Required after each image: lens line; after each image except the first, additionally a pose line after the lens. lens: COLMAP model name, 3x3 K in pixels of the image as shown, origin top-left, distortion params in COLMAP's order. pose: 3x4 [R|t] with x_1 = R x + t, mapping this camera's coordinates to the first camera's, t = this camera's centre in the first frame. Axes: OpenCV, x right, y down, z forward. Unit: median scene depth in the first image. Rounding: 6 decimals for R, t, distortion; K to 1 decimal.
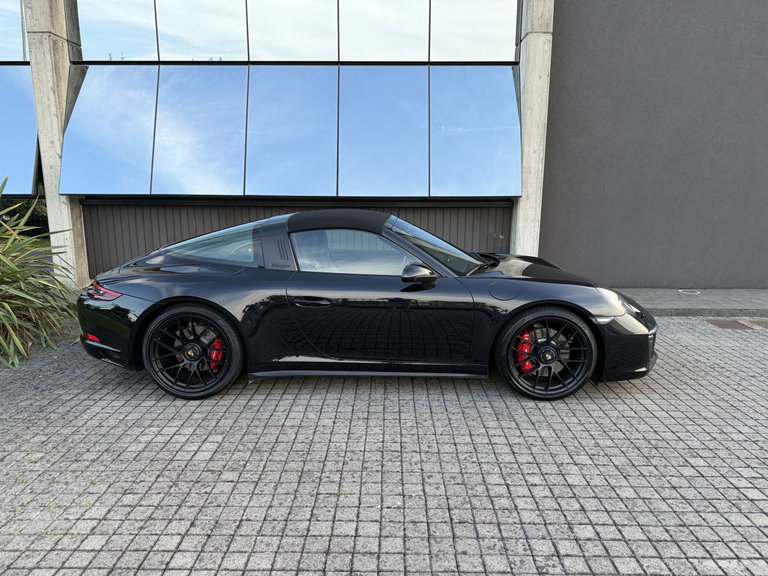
lens RADIAL K [[541.0, 0, 383.5], [0, 541.0, 288.5], [0, 0, 1]] dist [0.029044, -0.041455]
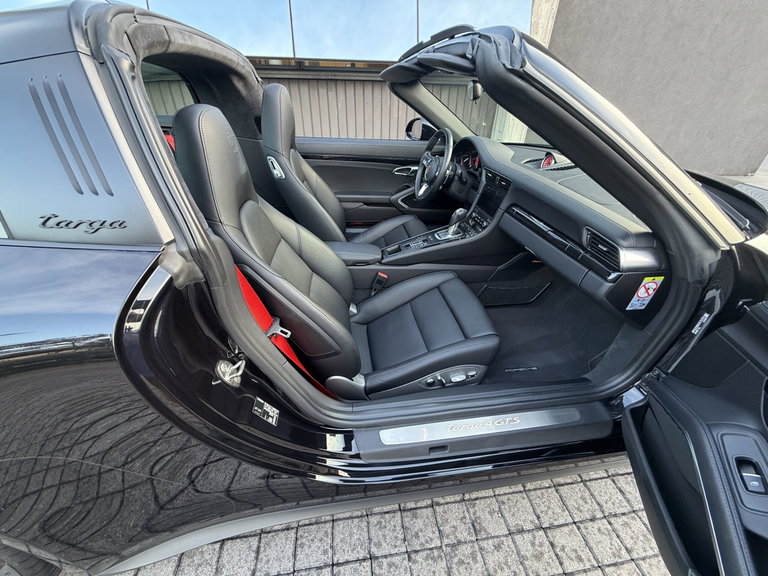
lens RADIAL K [[306.6, 0, 384.7], [0, 306.6, 288.0], [0, 0, 1]] dist [-0.002561, 0.000886]
pose [[0.986957, -0.075887, 0.141978, -0.086112], [0.018354, 0.929218, 0.369077, -0.059255], [-0.159937, -0.361657, 0.918490, 0.865844]]
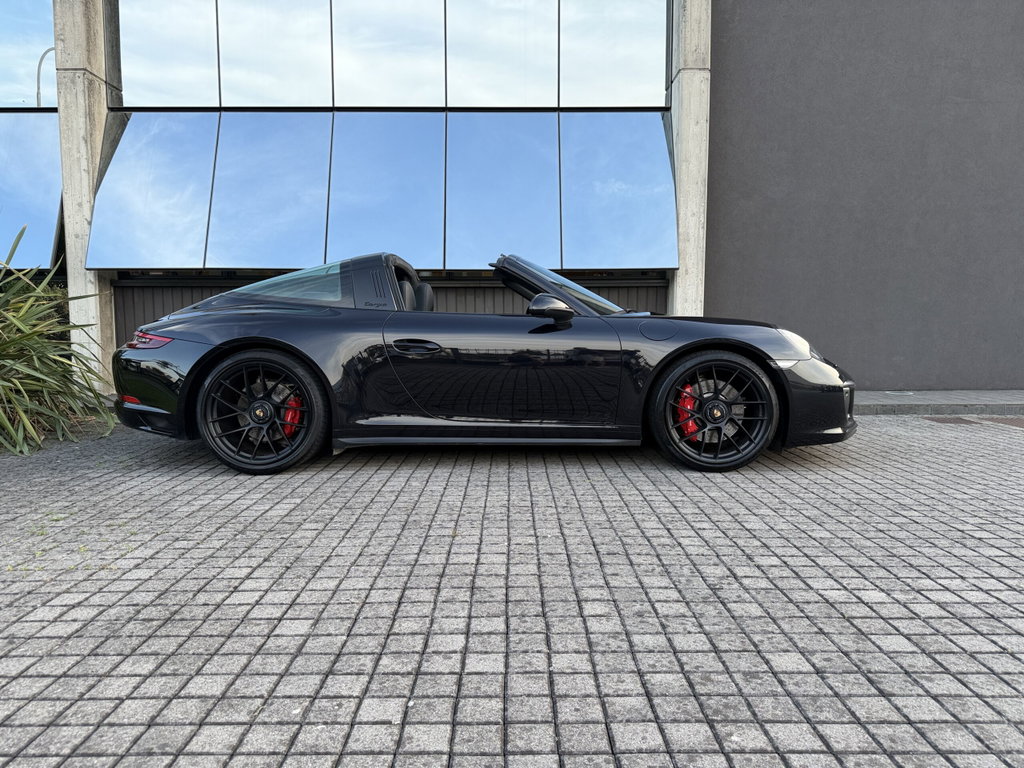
lens RADIAL K [[721.4, 0, 511.3], [0, 721.4, 386.8], [0, 0, 1]] dist [0.029044, -0.041455]
pose [[0.999863, -0.006810, 0.015062, -0.009293], [0.008324, 0.994663, -0.102838, 0.189674], [-0.014282, 0.102949, 0.994584, -0.039524]]
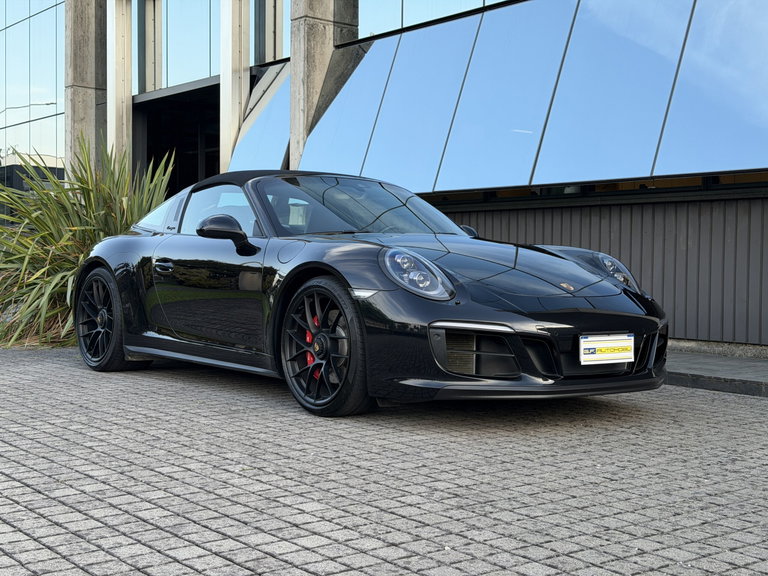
lens RADIAL K [[1063.5, 0, 386.9], [0, 1063.5, 284.0], [0, 0, 1]] dist [0.116107, 0.000000]
pose [[0.631932, 0.021087, -0.774737, 1.380568], [-0.156960, 0.982397, -0.101289, 0.167192], [0.758964, 0.185611, 0.624118, 0.206002]]
